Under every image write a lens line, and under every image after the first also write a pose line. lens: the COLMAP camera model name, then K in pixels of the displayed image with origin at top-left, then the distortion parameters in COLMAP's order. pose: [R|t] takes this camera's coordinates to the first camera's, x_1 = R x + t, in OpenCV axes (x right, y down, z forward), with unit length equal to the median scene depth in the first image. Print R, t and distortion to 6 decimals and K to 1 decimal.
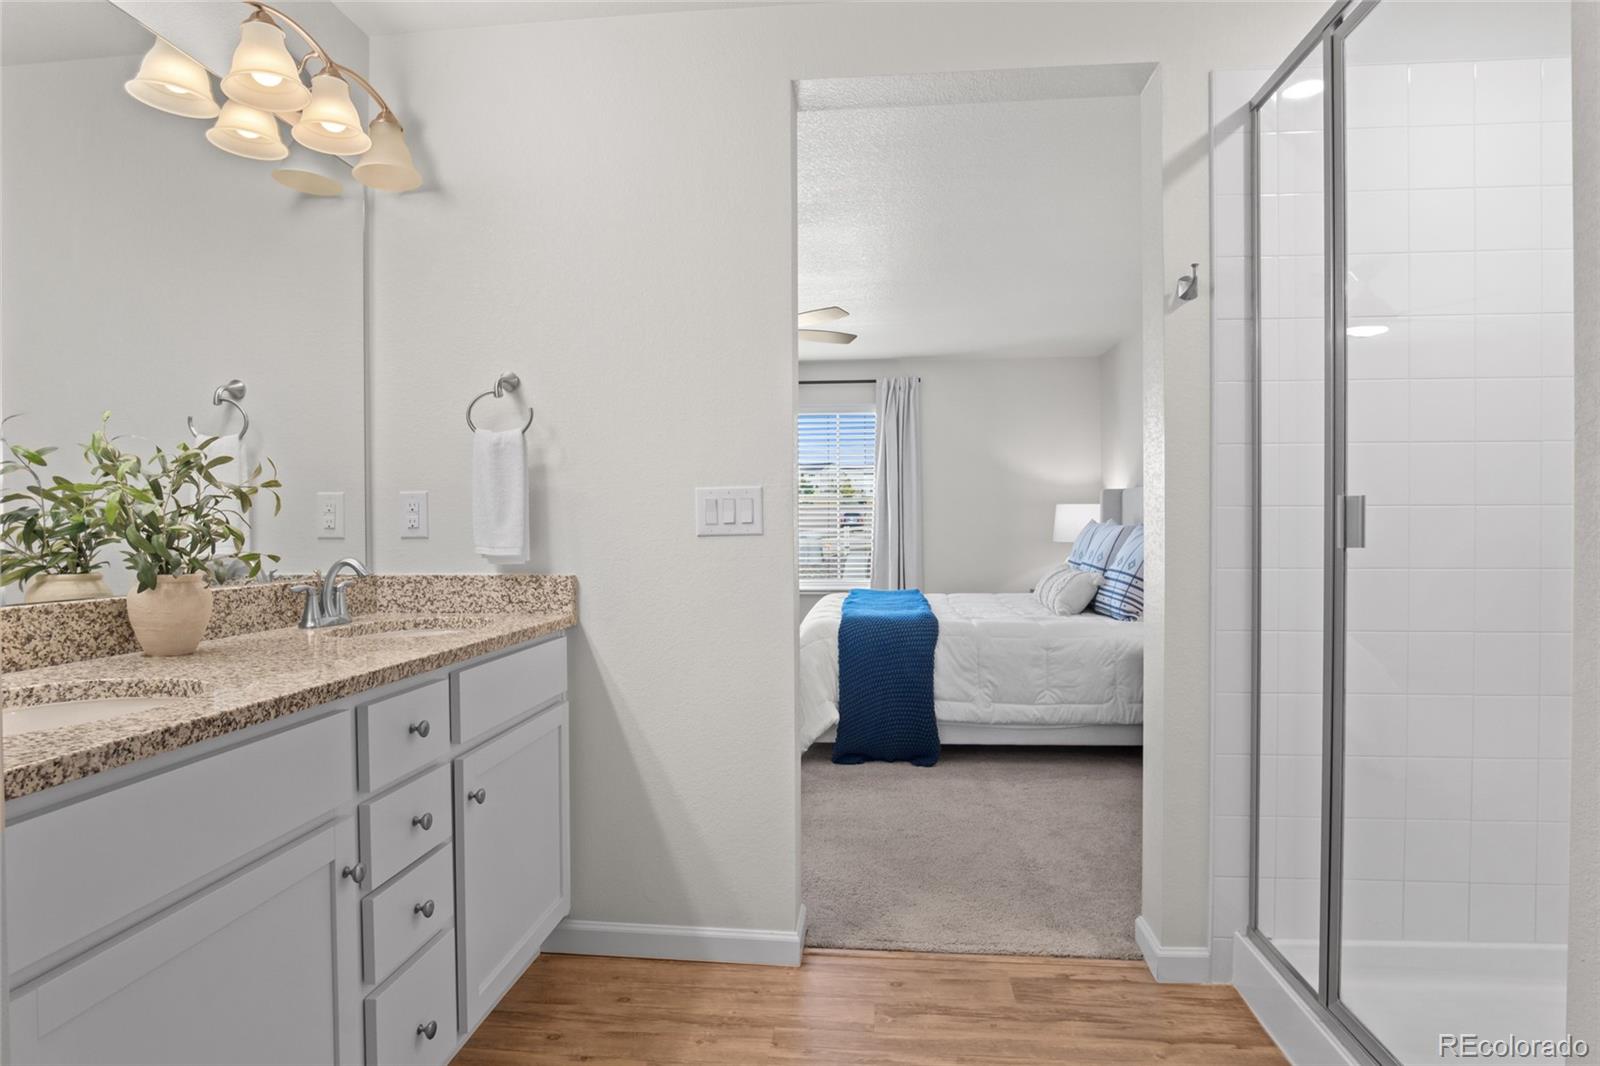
lens RADIAL K [[869.5, 0, 793.0], [0, 869.5, 531.5], [0, 0, 1]] dist [-0.026664, 0.002422]
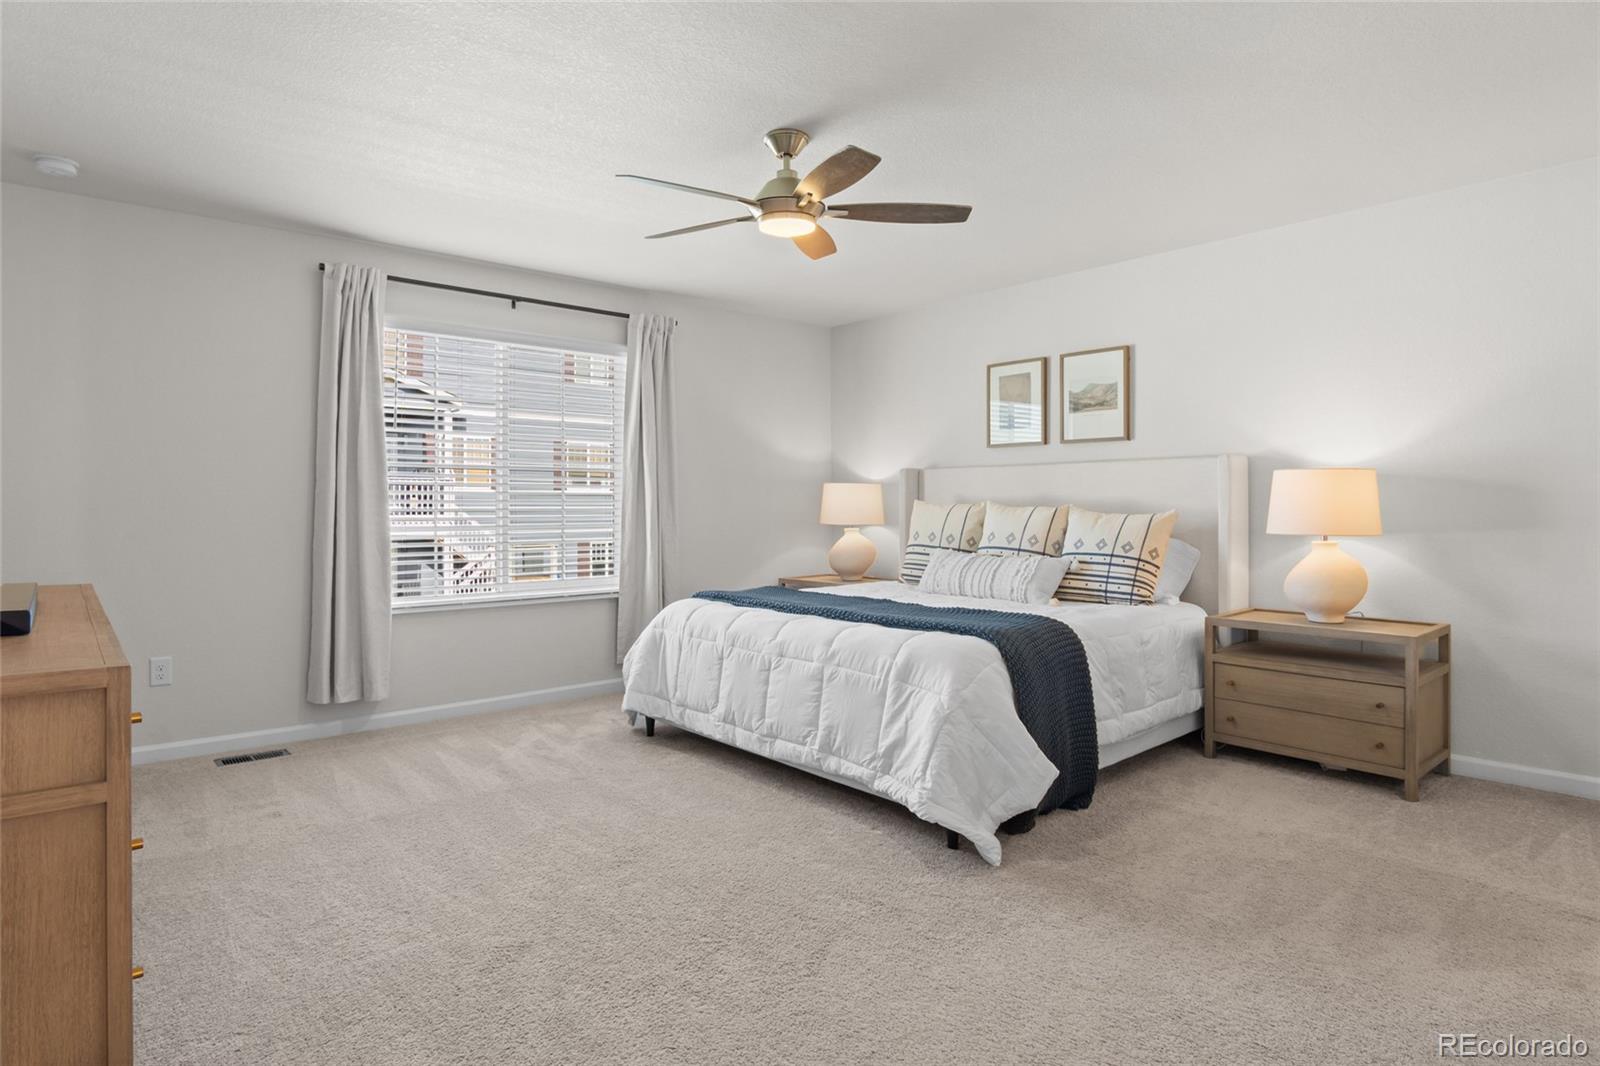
lens RADIAL K [[883.6, 0, 790.7], [0, 883.6, 507.1], [0, 0, 1]] dist [-0.025861, -0.000191]
pose [[0.692887, 0.003319, 0.721039, -0.566731], [0.004522, 0.999950, -0.008948, 0.000530], [-0.721032, 0.009460, 0.692837, 0.581457]]
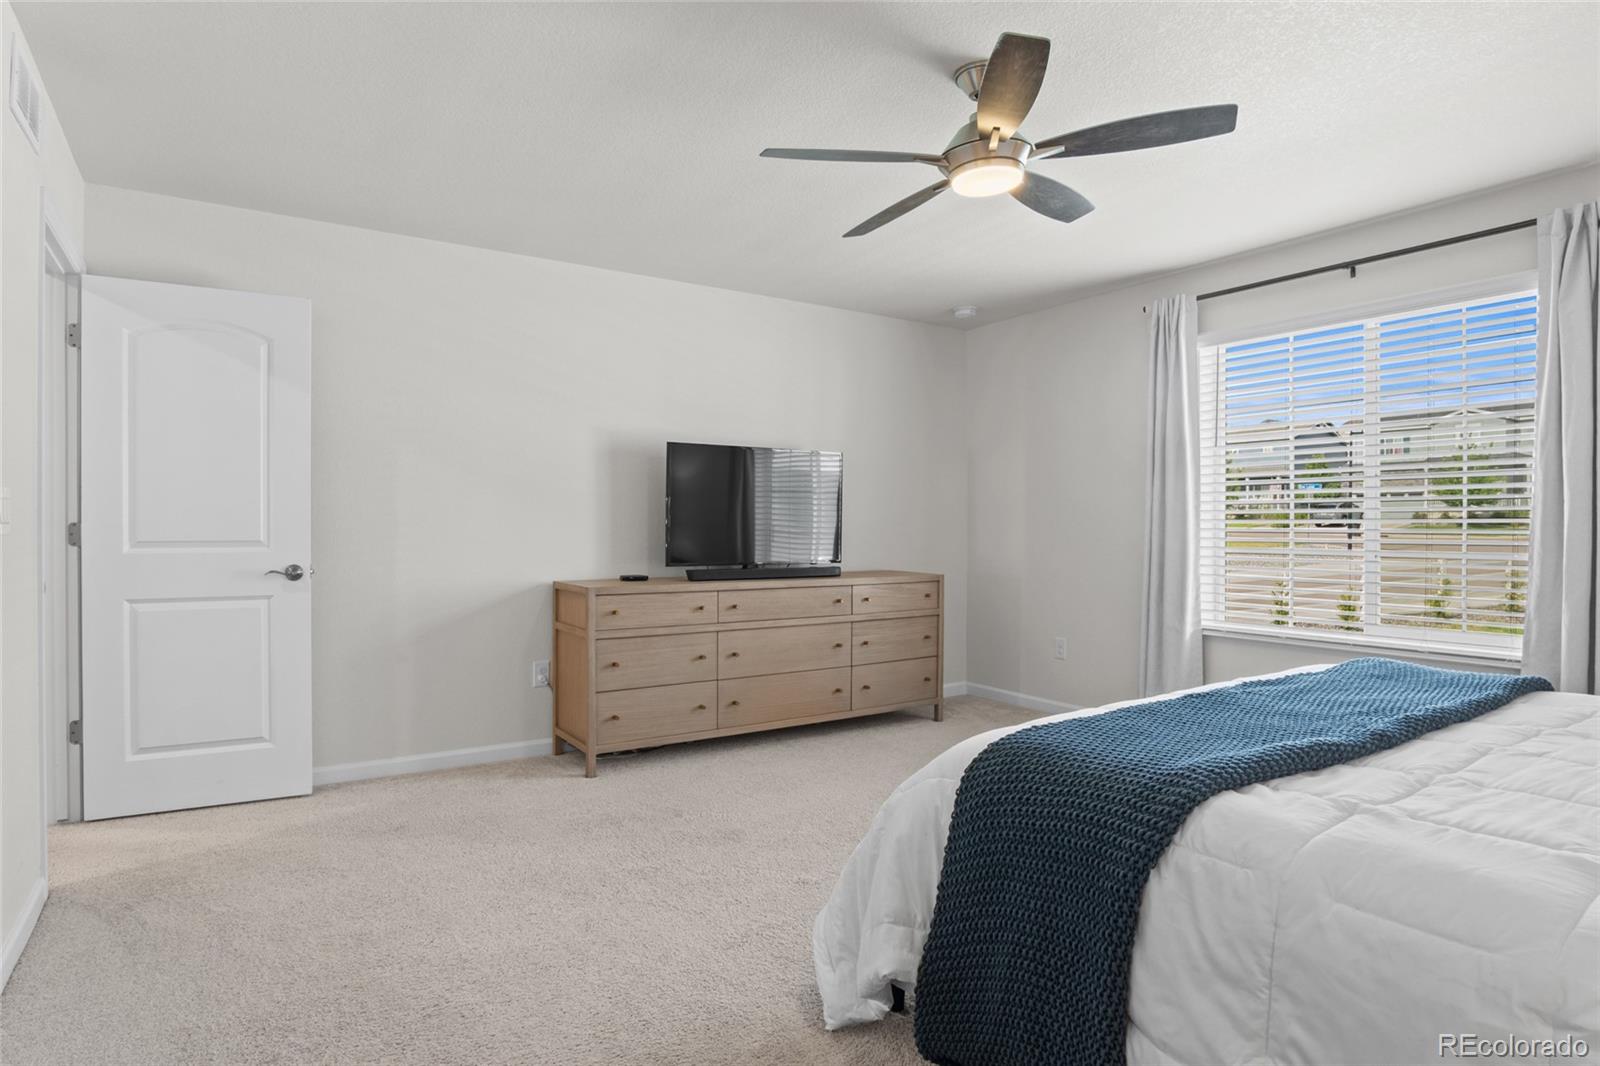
lens RADIAL K [[869.5, 0, 793.0], [0, 869.5, 531.5], [0, 0, 1]] dist [-0.026664, 0.002422]
pose [[0.633123, 0.007045, -0.774019, 0.311574], [-0.012938, 0.999915, -0.001482, 0.001344], [0.773943, 0.010953, 0.633160, 0.627420]]
